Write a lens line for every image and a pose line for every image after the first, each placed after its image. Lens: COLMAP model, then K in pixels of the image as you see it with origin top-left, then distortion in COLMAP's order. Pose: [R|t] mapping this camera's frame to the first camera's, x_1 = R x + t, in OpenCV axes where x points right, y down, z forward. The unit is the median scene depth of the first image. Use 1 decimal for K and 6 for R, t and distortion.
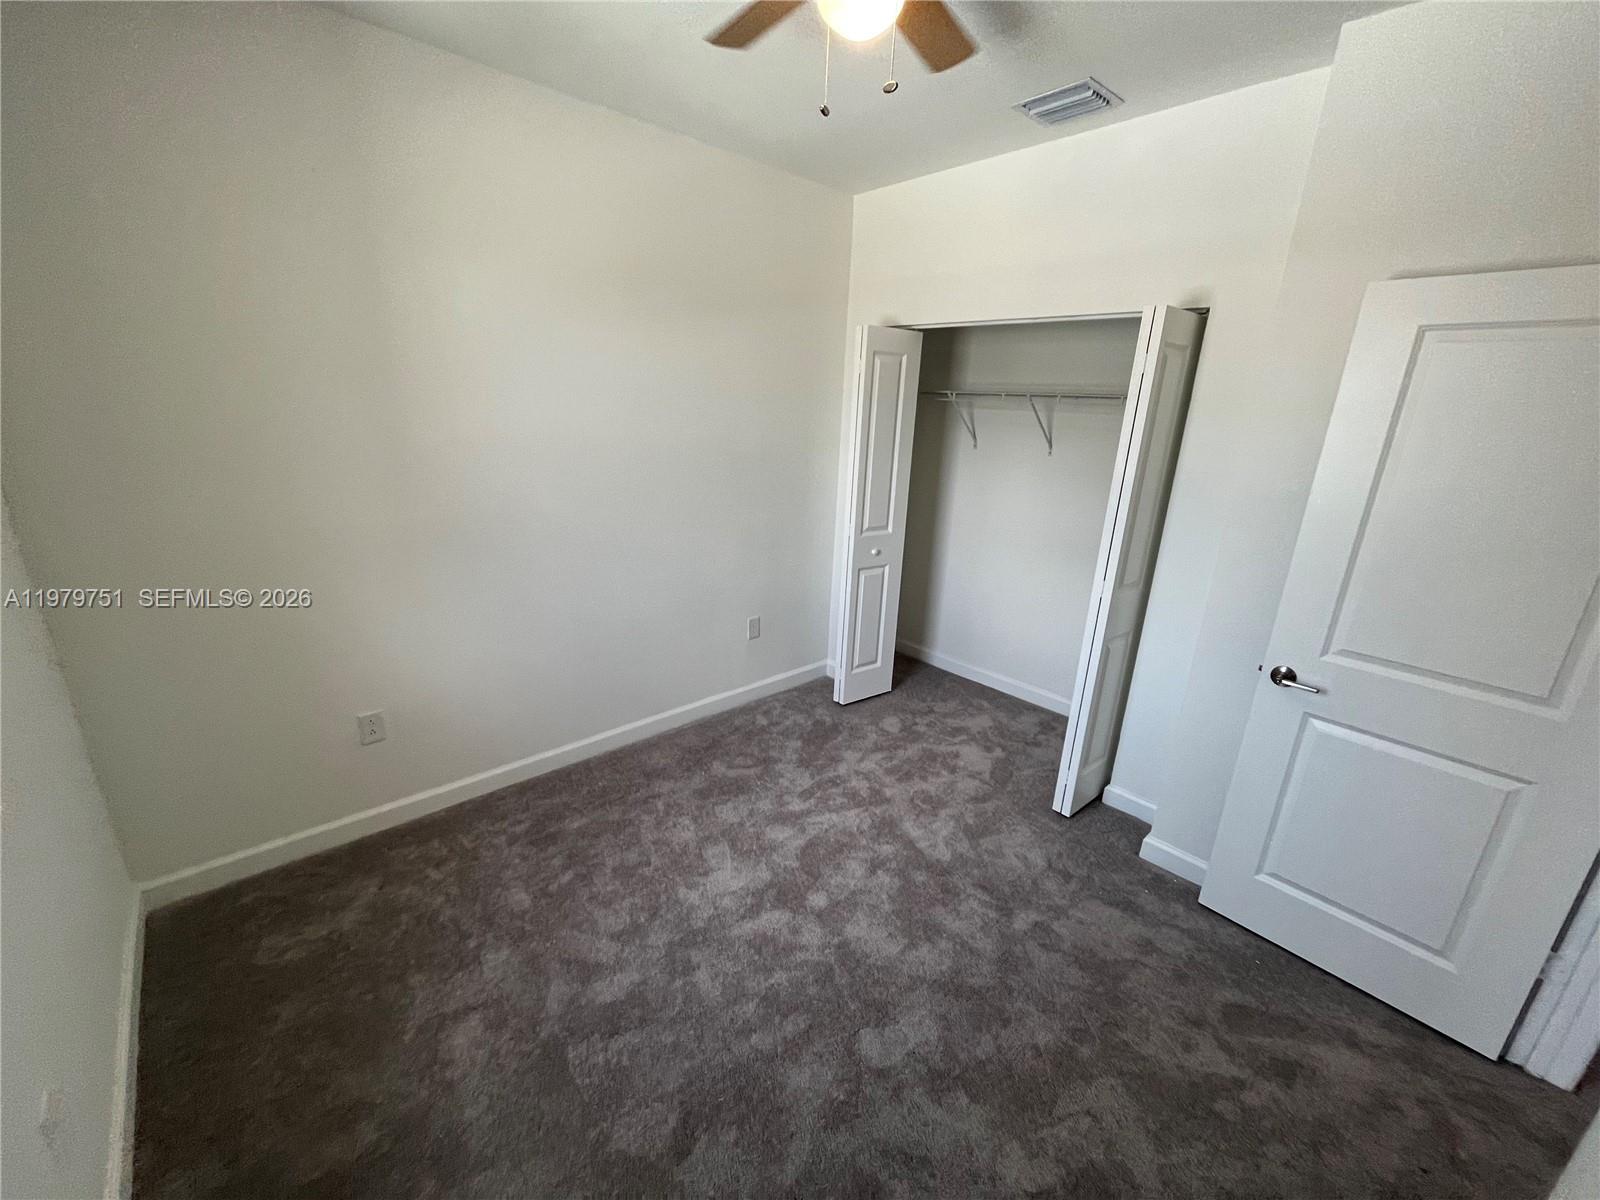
lens RADIAL K [[652.3, 0, 809.4], [0, 652.3, 608.9], [0, 0, 1]] dist [-0.000542, -0.000464]
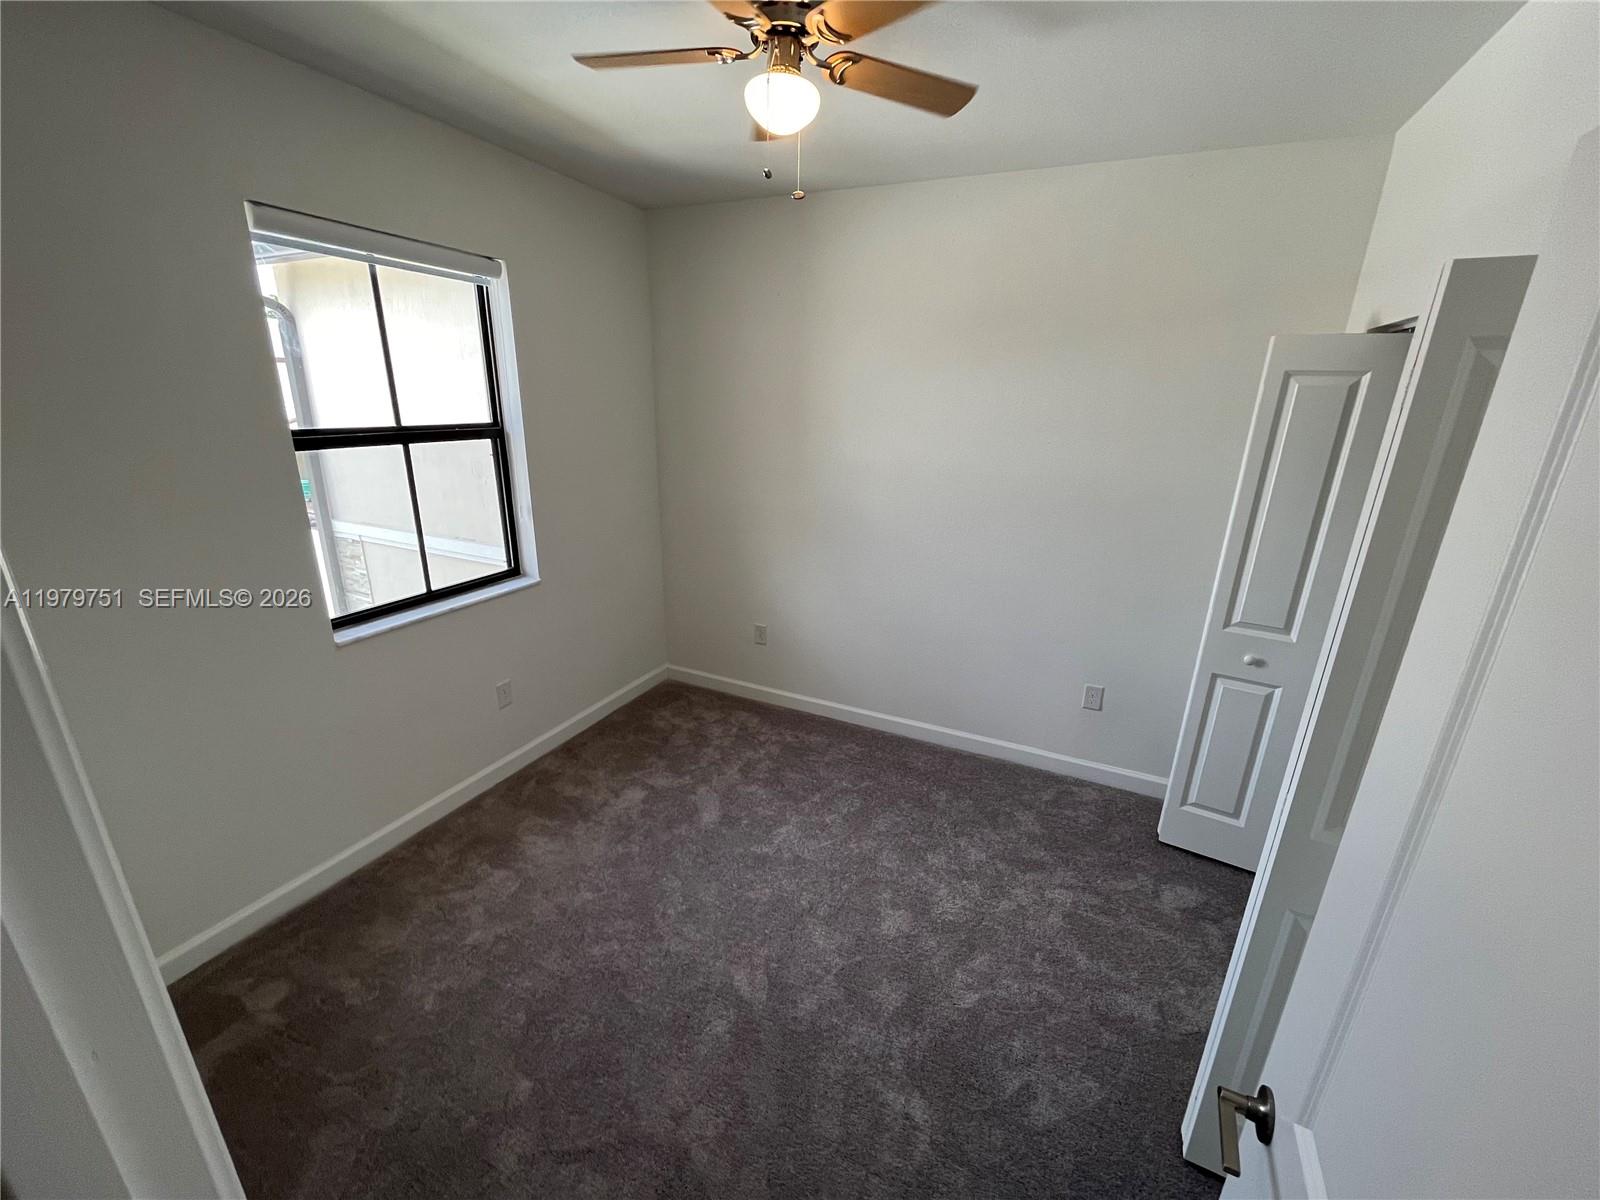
lens RADIAL K [[652.3, 0, 796.3], [0, 652.3, 609.5], [0, 0, 1]] dist [-0.000542, -0.000464]
pose [[0.363504, 0.265543, -0.892946, 0.571966], [-0.295088, 0.941978, 0.159998, -0.115107], [0.883622, 0.205338, 0.420771, 0.302158]]
